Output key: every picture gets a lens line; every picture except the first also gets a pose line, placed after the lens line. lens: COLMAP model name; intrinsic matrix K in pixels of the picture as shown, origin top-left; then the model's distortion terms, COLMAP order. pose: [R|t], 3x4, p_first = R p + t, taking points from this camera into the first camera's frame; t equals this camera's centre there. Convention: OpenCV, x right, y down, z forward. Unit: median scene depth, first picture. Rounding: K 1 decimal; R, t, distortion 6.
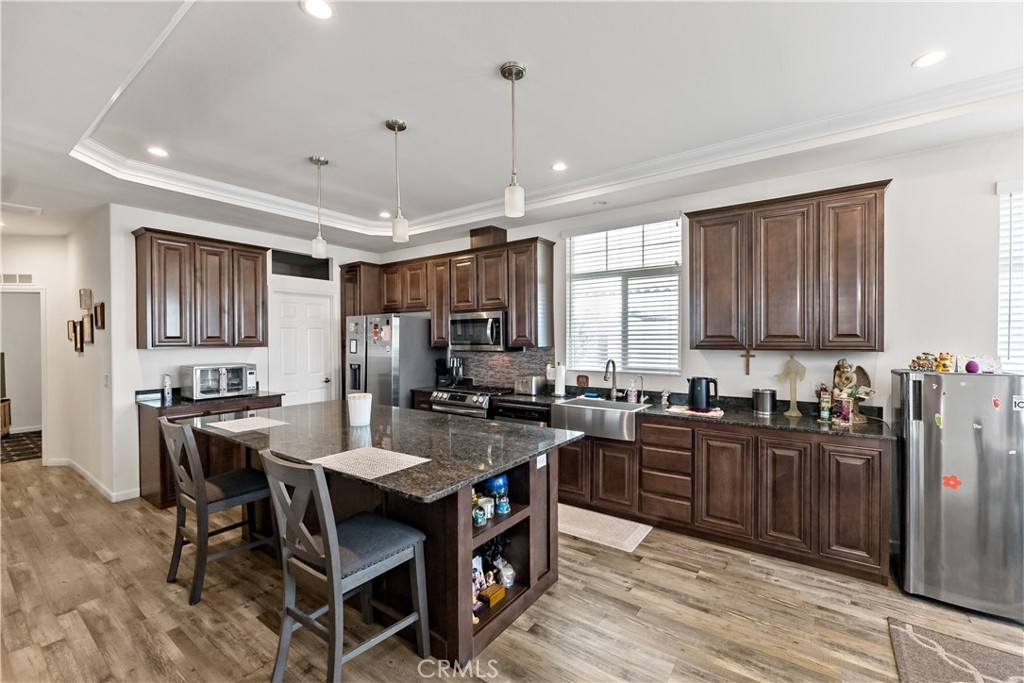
lens RADIAL K [[426.1, 0, 513.5], [0, 426.1, 340.7], [0, 0, 1]] dist [-0.004012, -0.000067]
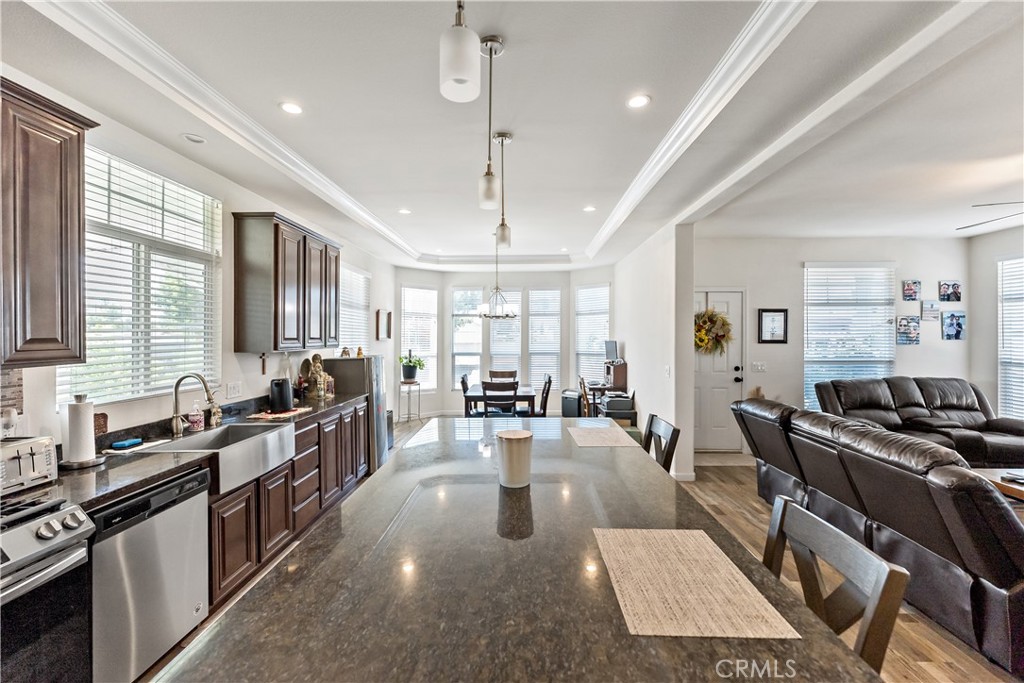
lens RADIAL K [[428.6, 0, 514.3], [0, 428.6, 335.5], [0, 0, 1]] dist [-0.003402, -0.000232]
pose [[-0.565265, 0.004966, 0.824894, -0.609621], [0.012570, 0.999918, 0.002594, -0.011472], [-0.824814, 0.011835, -0.565281, 0.945626]]
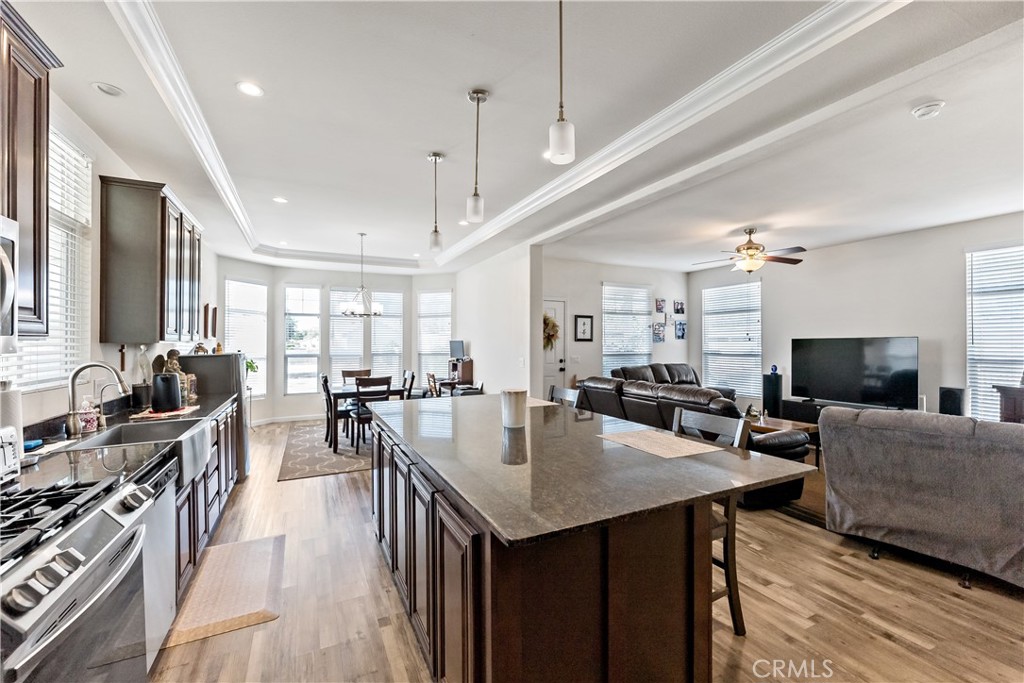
lens RADIAL K [[426.1, 0, 513.5], [0, 426.1, 340.7], [0, 0, 1]] dist [-0.004012, -0.000067]
pose [[-0.883340, 0.008142, 0.468663, -0.529214], [0.010060, 0.999948, 0.001588, 0.019292], [-0.468625, 0.006117, -0.883376, 1.223753]]
